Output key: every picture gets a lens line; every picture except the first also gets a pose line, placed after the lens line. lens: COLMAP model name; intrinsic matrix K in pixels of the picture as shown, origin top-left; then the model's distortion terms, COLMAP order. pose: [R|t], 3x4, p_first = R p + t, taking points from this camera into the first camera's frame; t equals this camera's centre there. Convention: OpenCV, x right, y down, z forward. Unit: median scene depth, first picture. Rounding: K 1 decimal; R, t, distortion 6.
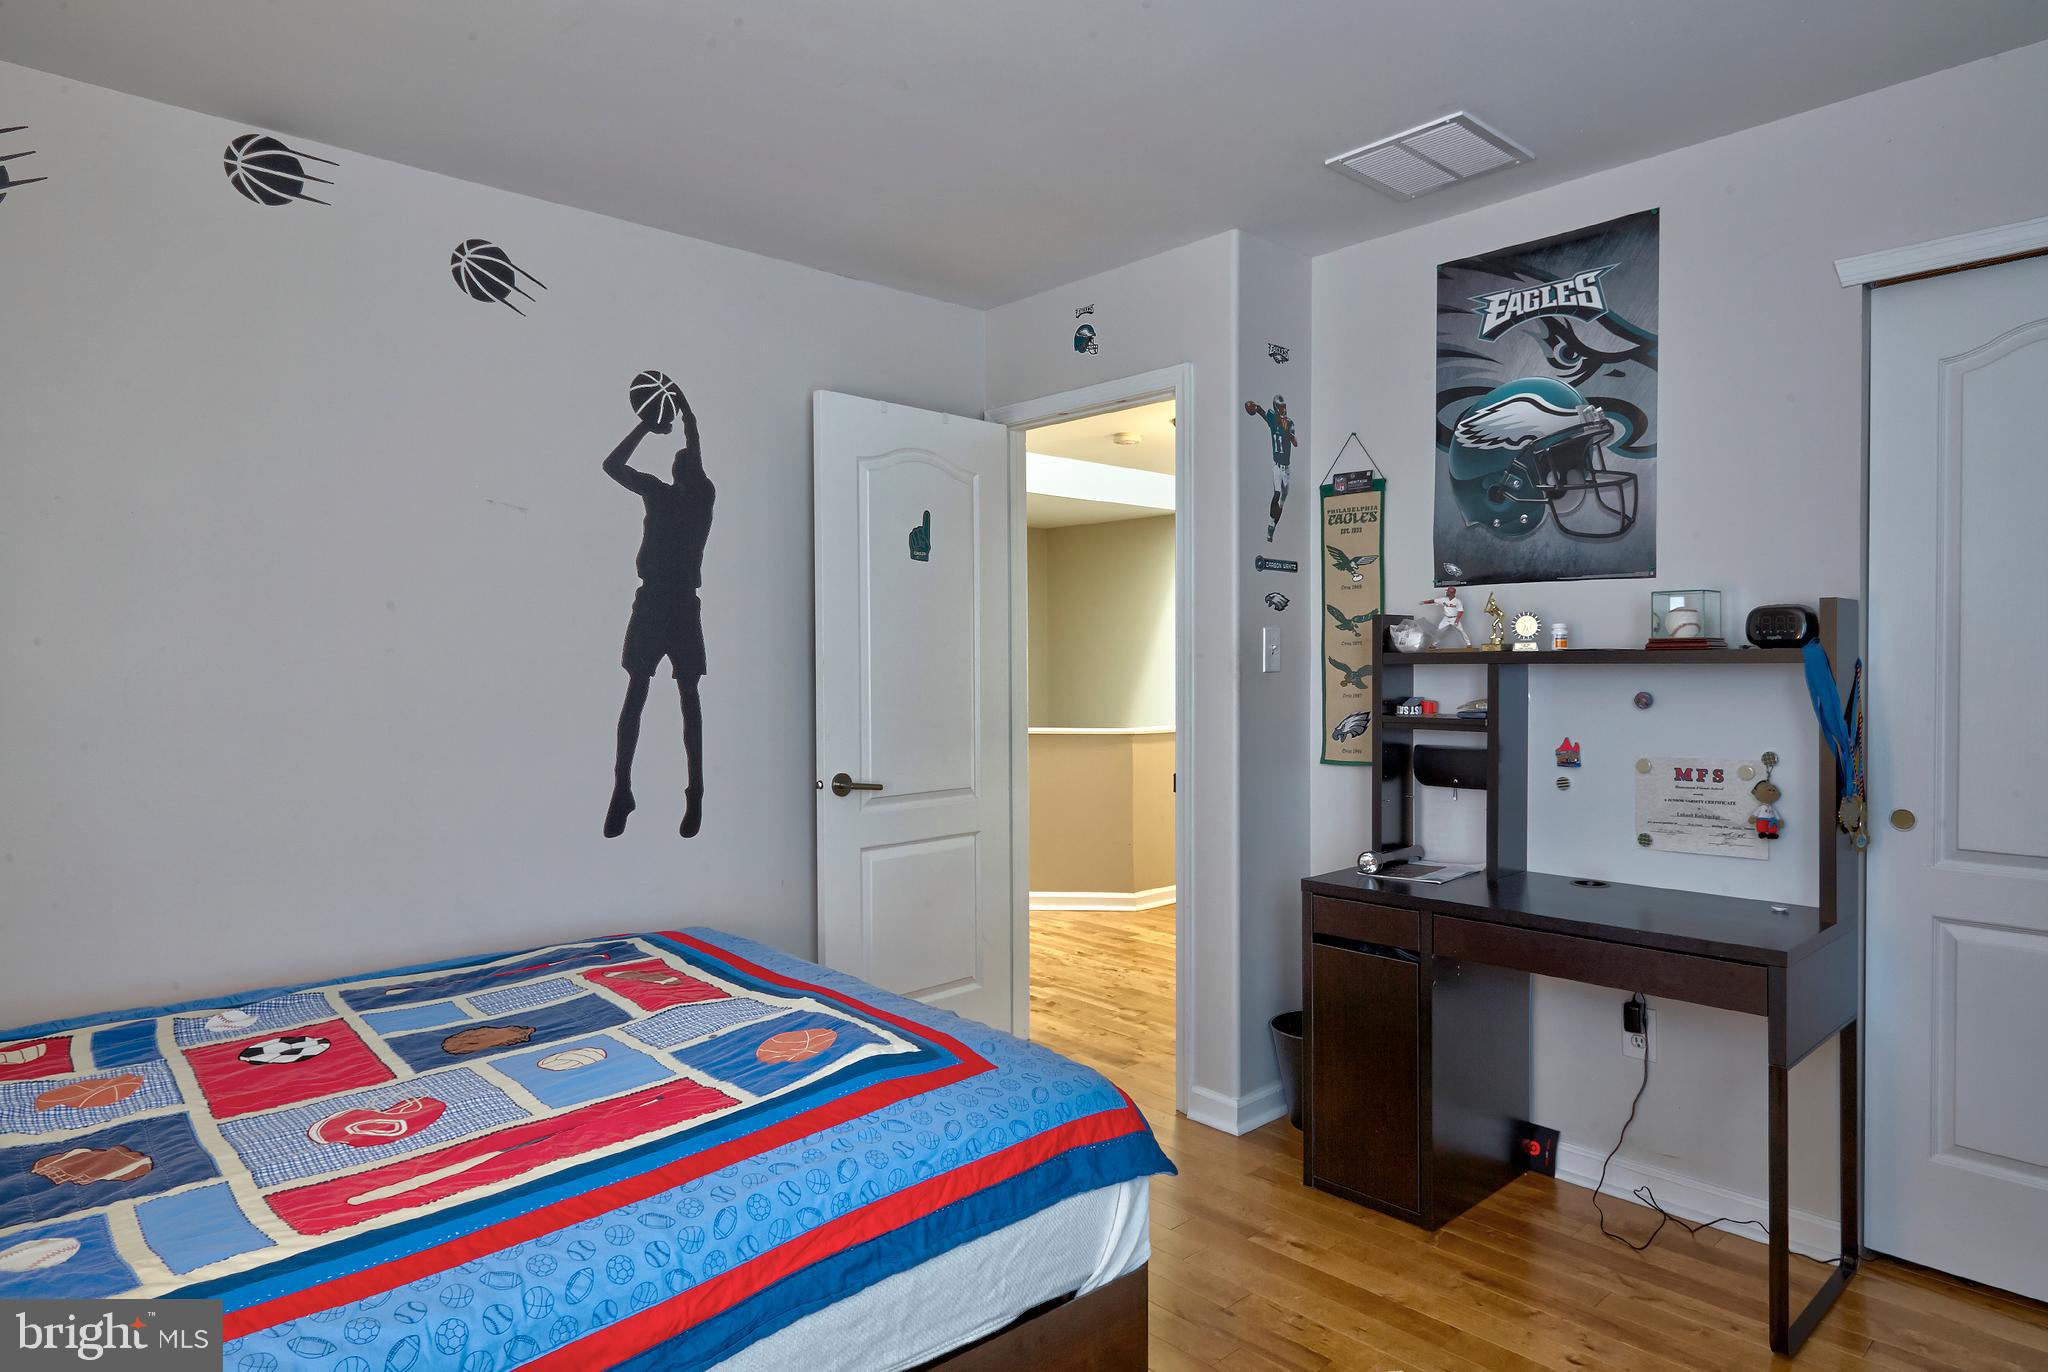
lens RADIAL K [[1057.1, 0, 926.5], [0, 1057.1, 681.4], [0, 0, 1]] dist [0.000217, -0.000352]
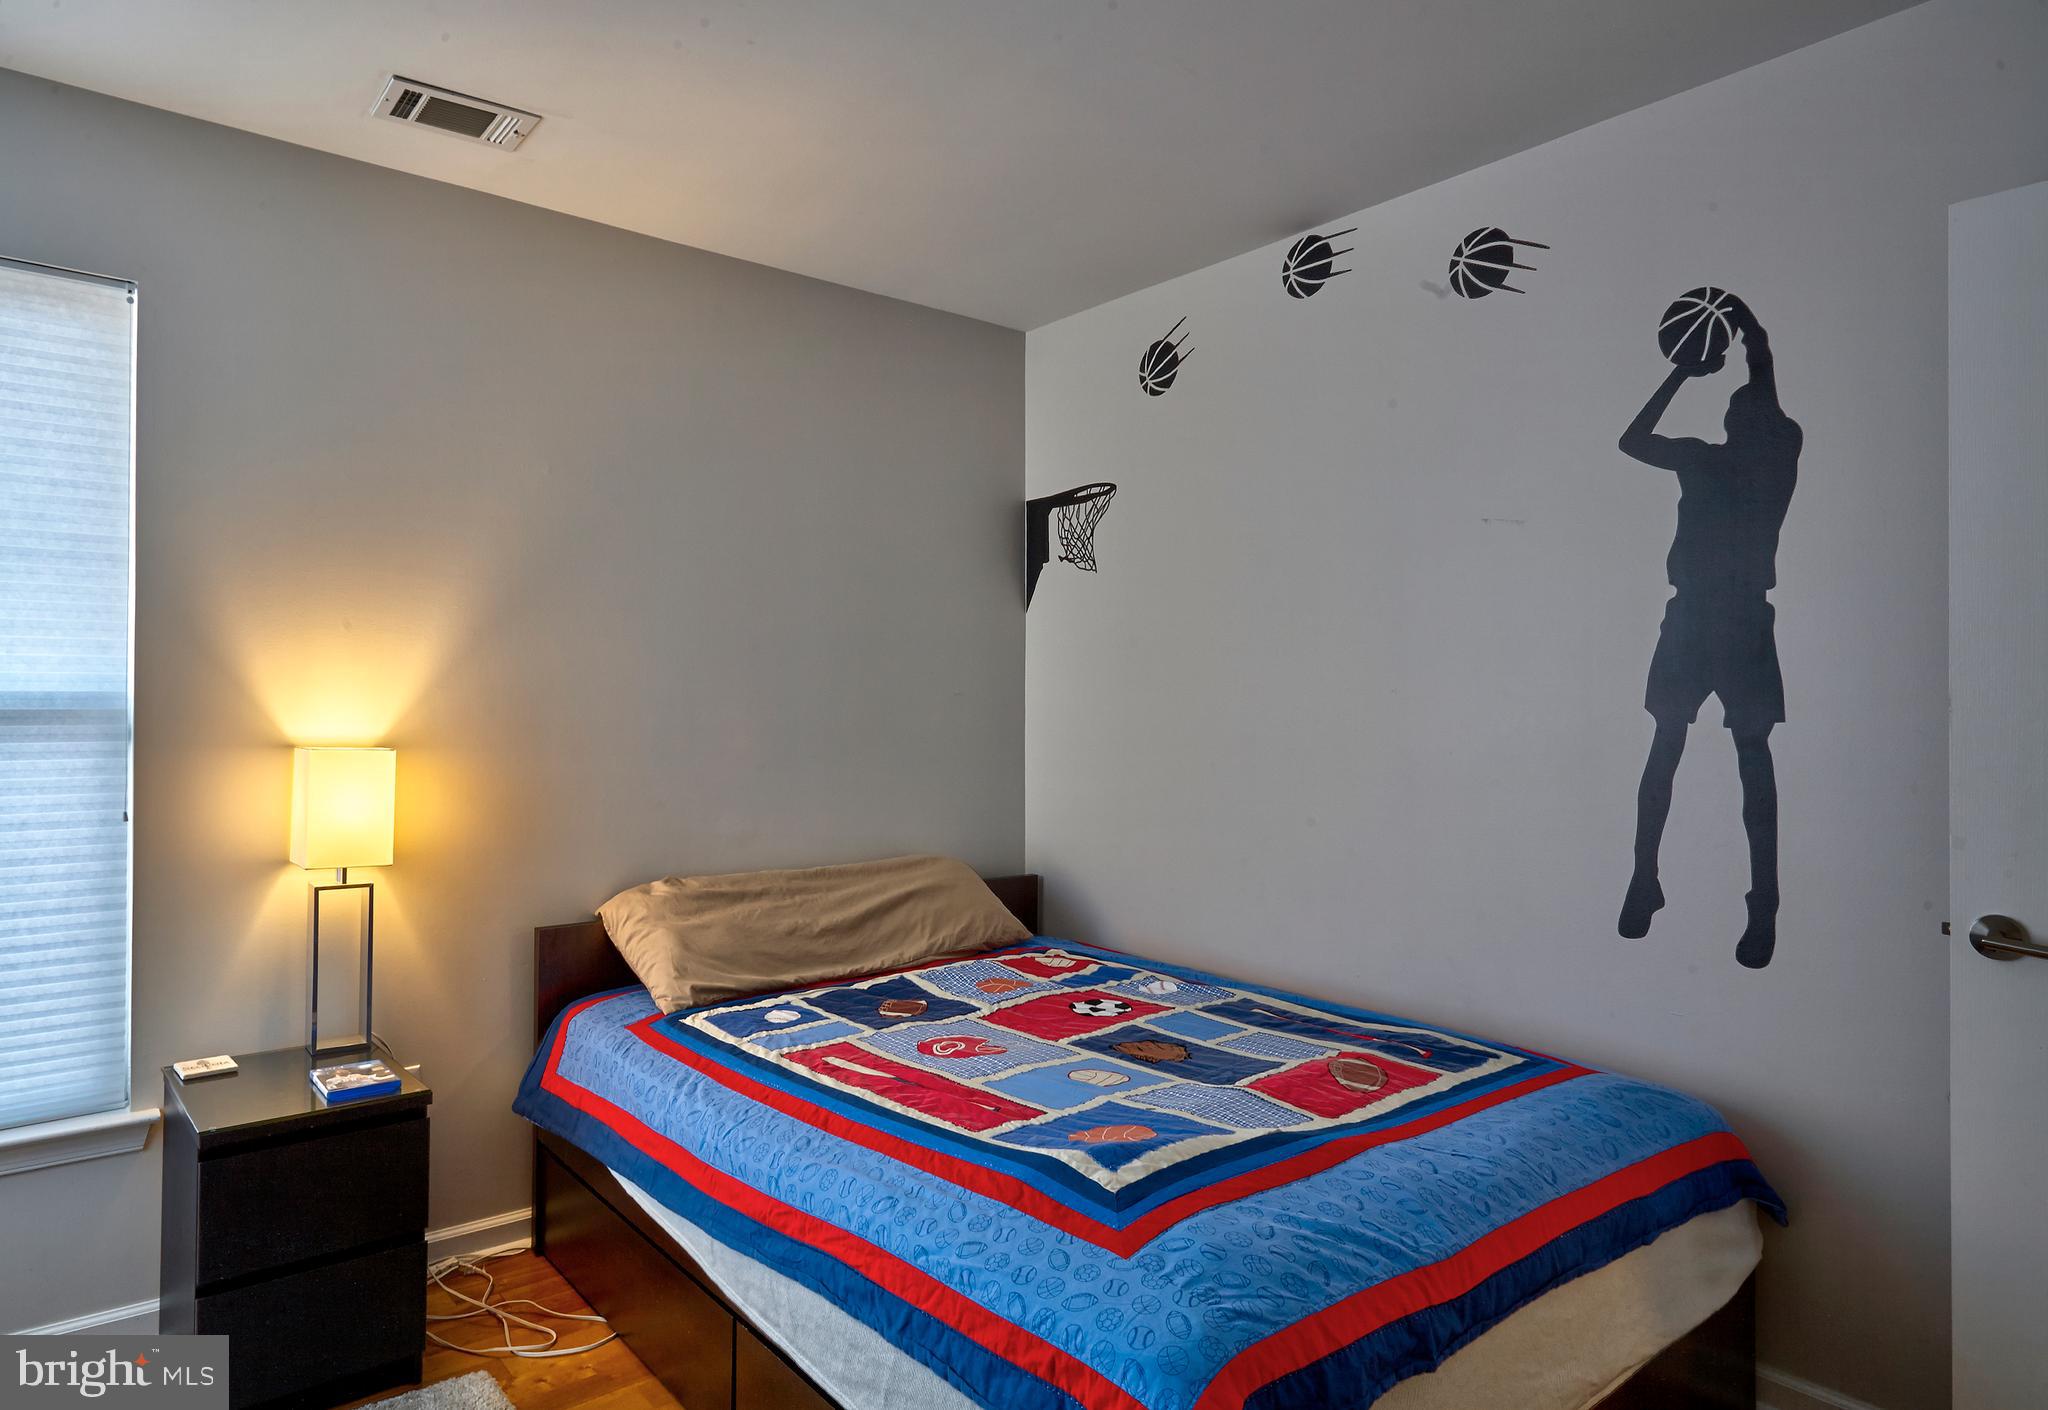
lens RADIAL K [[1216.2, 0, 1024.0], [0, 1216.2, 705.0], [0, 0, 1]] dist [0.002065, -0.000293]
pose [[0.050113, 0.000358, -0.998743, 0.537157], [-0.020514, 0.999789, -0.000671, -0.007380], [0.998533, 0.020522, 0.050110, 0.526505]]
